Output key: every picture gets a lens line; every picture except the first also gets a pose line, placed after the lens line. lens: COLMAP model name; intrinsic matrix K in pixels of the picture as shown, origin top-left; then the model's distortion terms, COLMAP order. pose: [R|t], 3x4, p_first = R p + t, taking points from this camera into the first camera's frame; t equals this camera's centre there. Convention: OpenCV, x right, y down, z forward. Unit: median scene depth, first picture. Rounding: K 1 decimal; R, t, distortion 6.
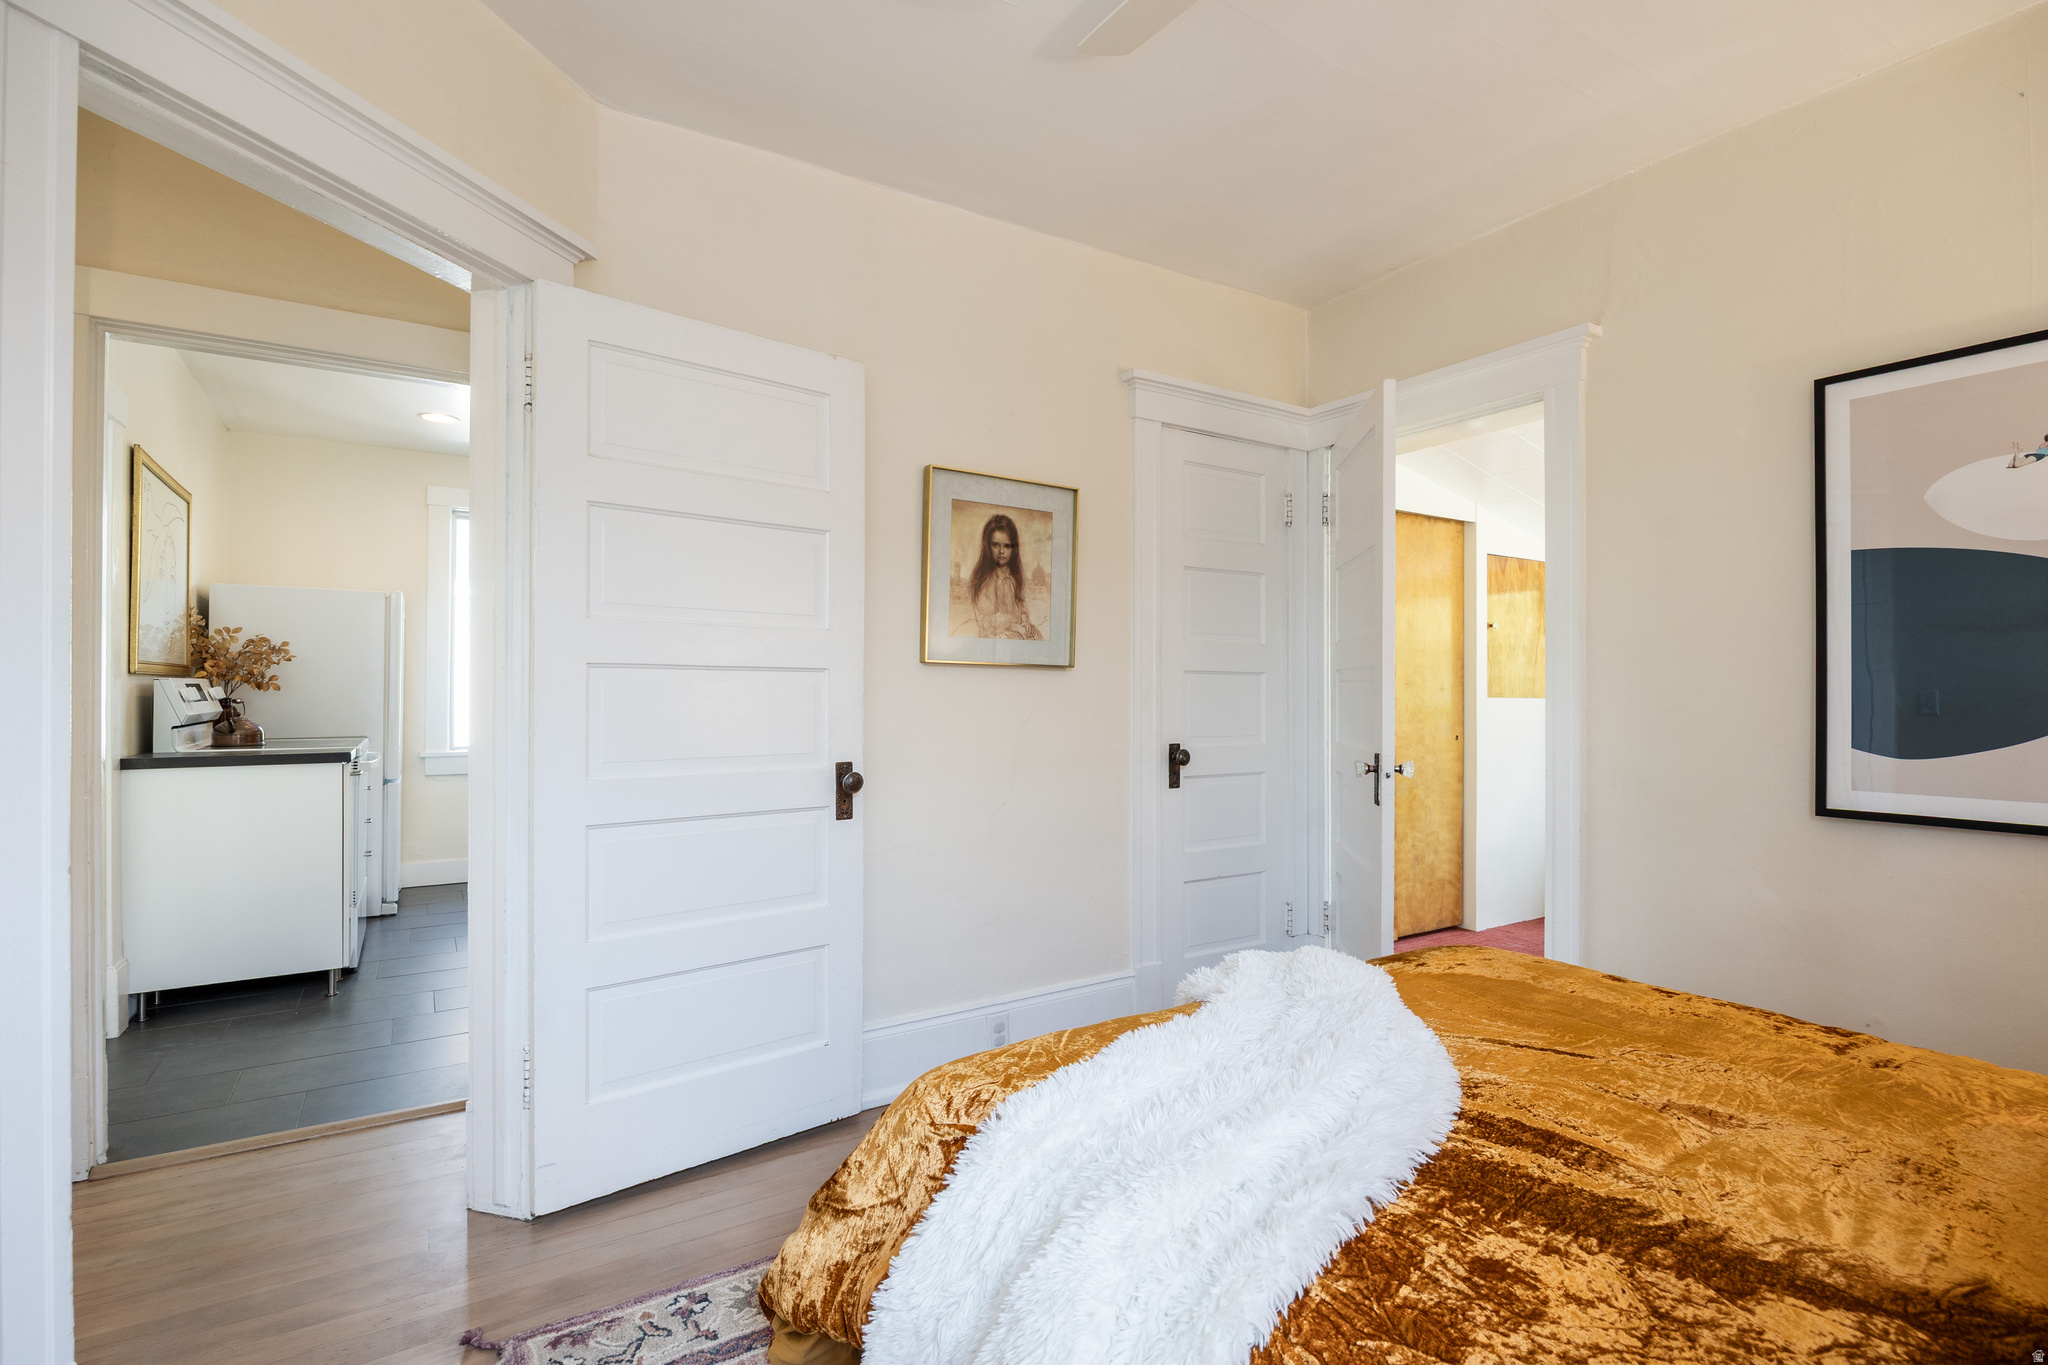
lens RADIAL K [[968.9, 0, 1024.3], [0, 968.9, 680.4], [0, 0, 1]] dist [-0.011033, -0.000650]
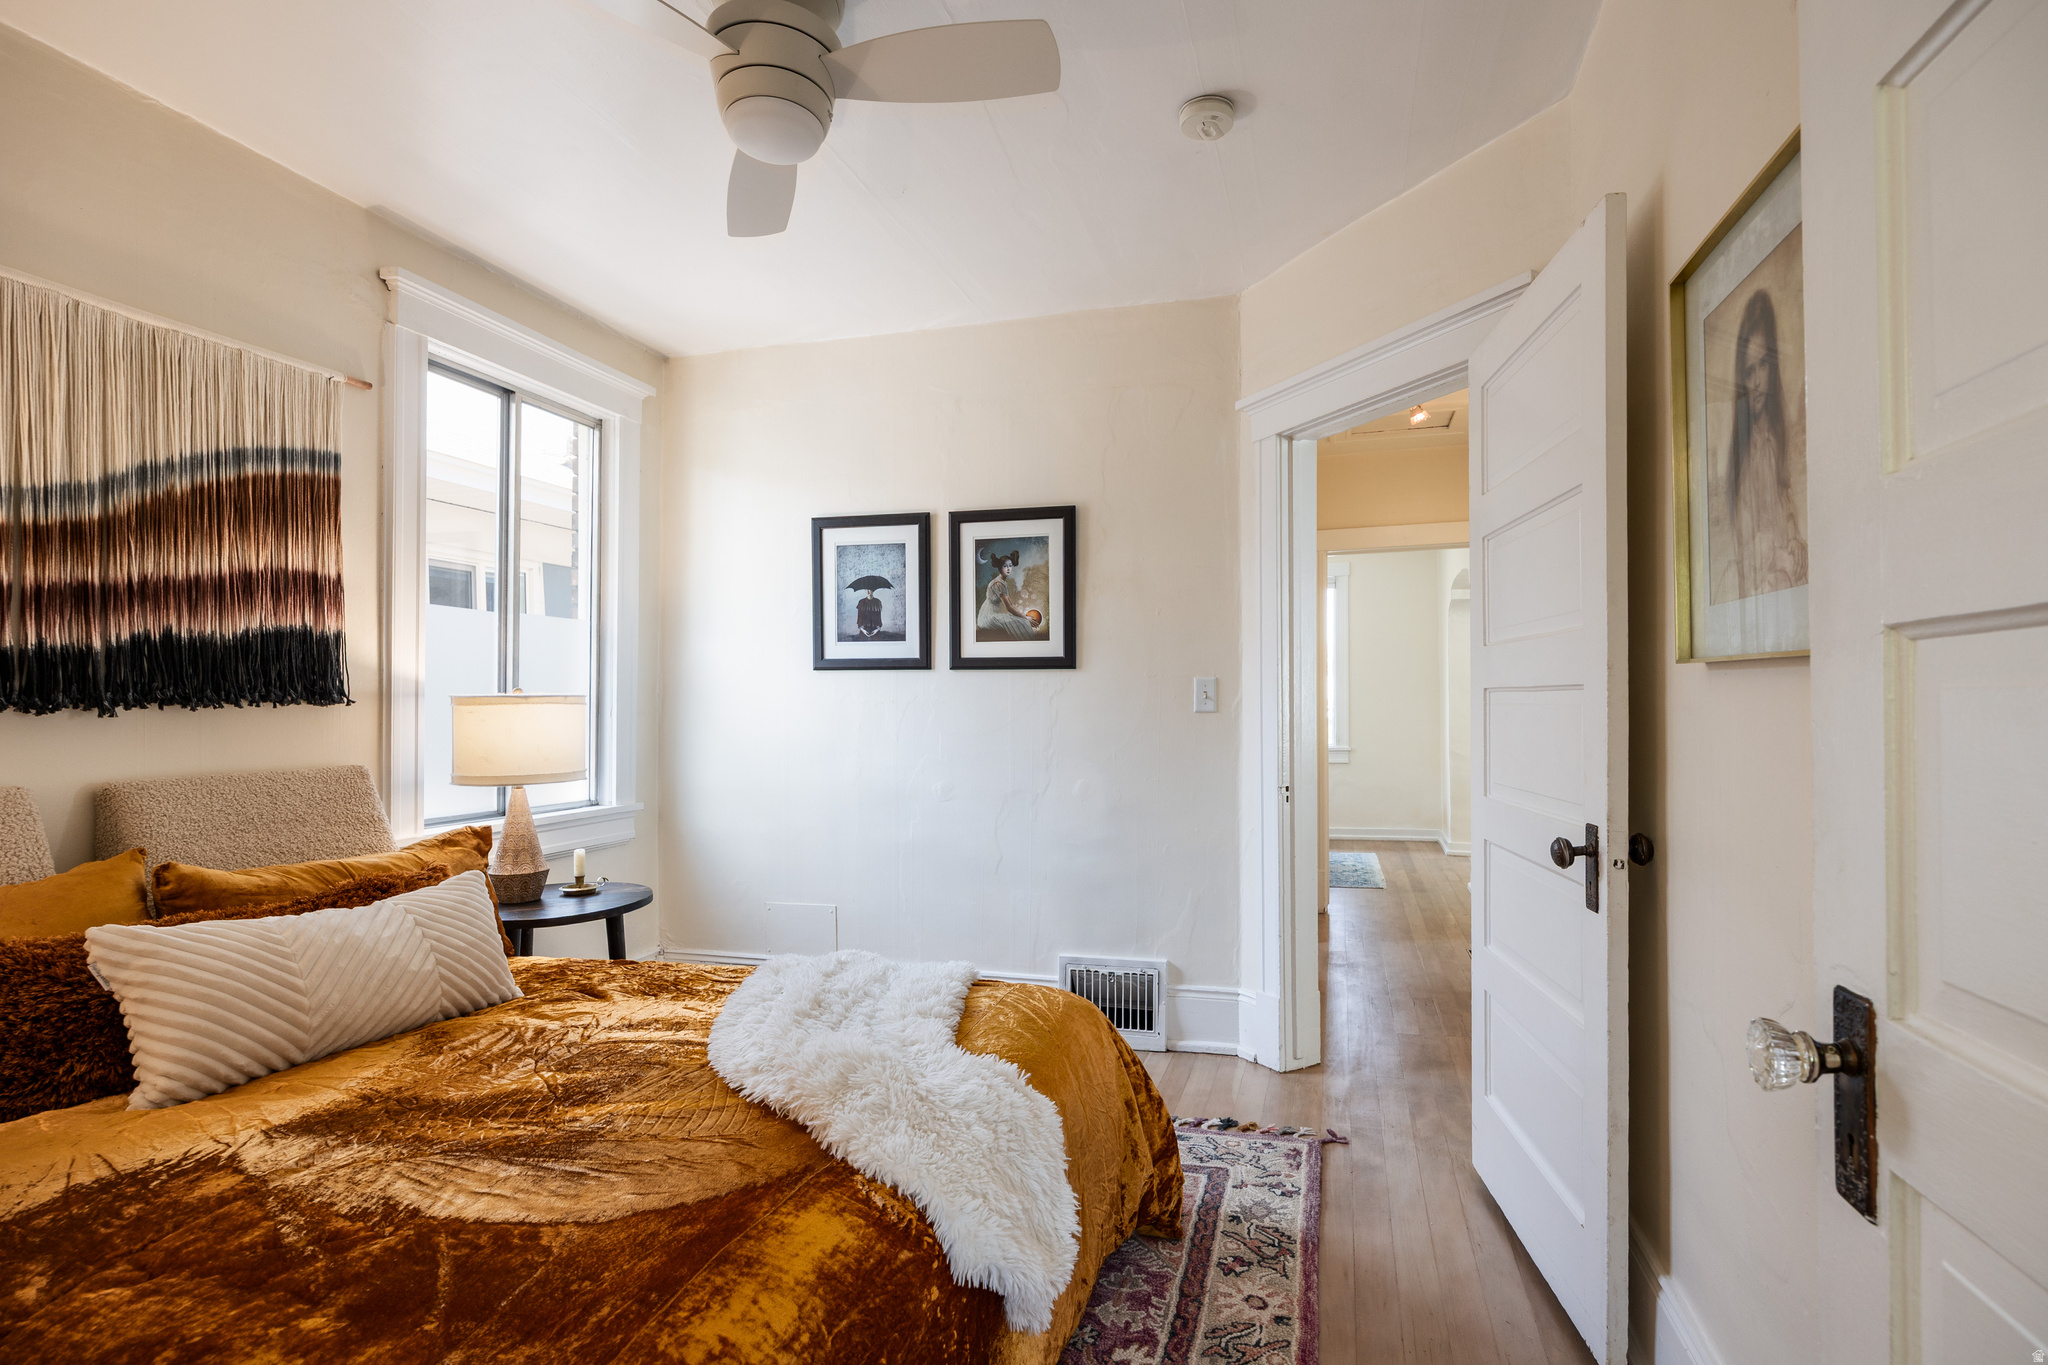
lens RADIAL K [[968.9, 0, 1024.9], [0, 968.9, 696.8], [0, 0, 1]] dist [-0.011033, -0.000650]
pose [[-0.759548, -0.003171, -0.650443, 0.577538], [0.001164, 0.999980, -0.006234, 0.001473], [0.650450, -0.005492, -0.759530, 1.352768]]
